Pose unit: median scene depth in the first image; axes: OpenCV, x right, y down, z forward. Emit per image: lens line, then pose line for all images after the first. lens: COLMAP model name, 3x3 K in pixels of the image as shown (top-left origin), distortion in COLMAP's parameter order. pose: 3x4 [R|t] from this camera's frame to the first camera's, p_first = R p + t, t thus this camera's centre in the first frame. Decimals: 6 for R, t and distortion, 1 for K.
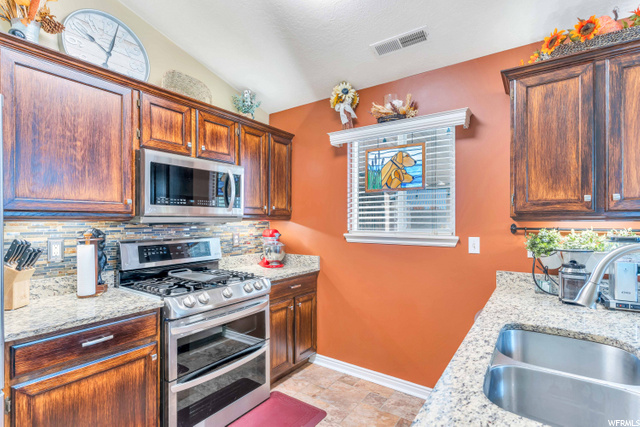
lens RADIAL K [[309.4, 0, 320.8], [0, 309.4, 218.4], [0, 0, 1]] dist [0.000725, 0.002238]
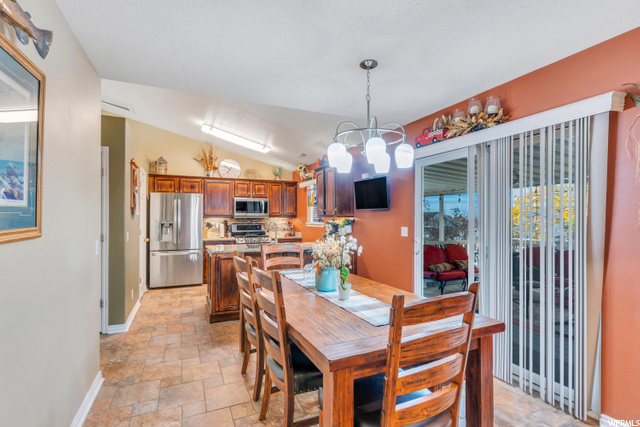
lens RADIAL K [[309.4, 0, 324.0], [0, 309.4, 211.6], [0, 0, 1]] dist [0.000725, 0.002238]
pose [[0.858077, -0.013065, -0.513355, 1.891084], [0.004783, 0.999836, -0.017453, 0.004313], [0.513499, 0.012520, 0.857999, -1.351883]]
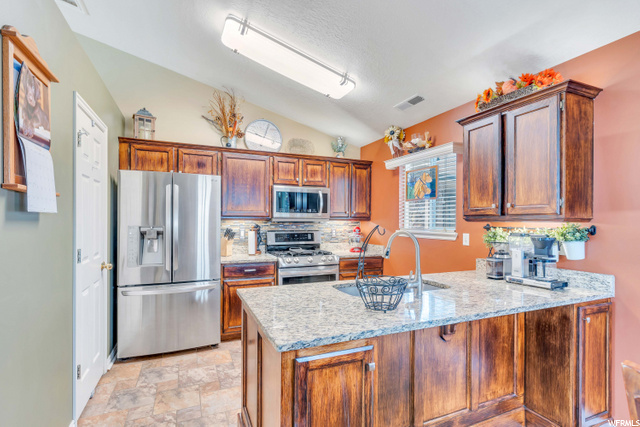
lens RADIAL K [[309.4, 0, 322.4], [0, 309.4, 217.0], [0, 0, 1]] dist [0.000725, 0.002238]
pose [[0.852753, -0.002117, -0.522310, 0.673364], [-0.001595, 0.999977, -0.006658, -0.002074], [0.522312, 0.006511, 0.852730, -0.501478]]
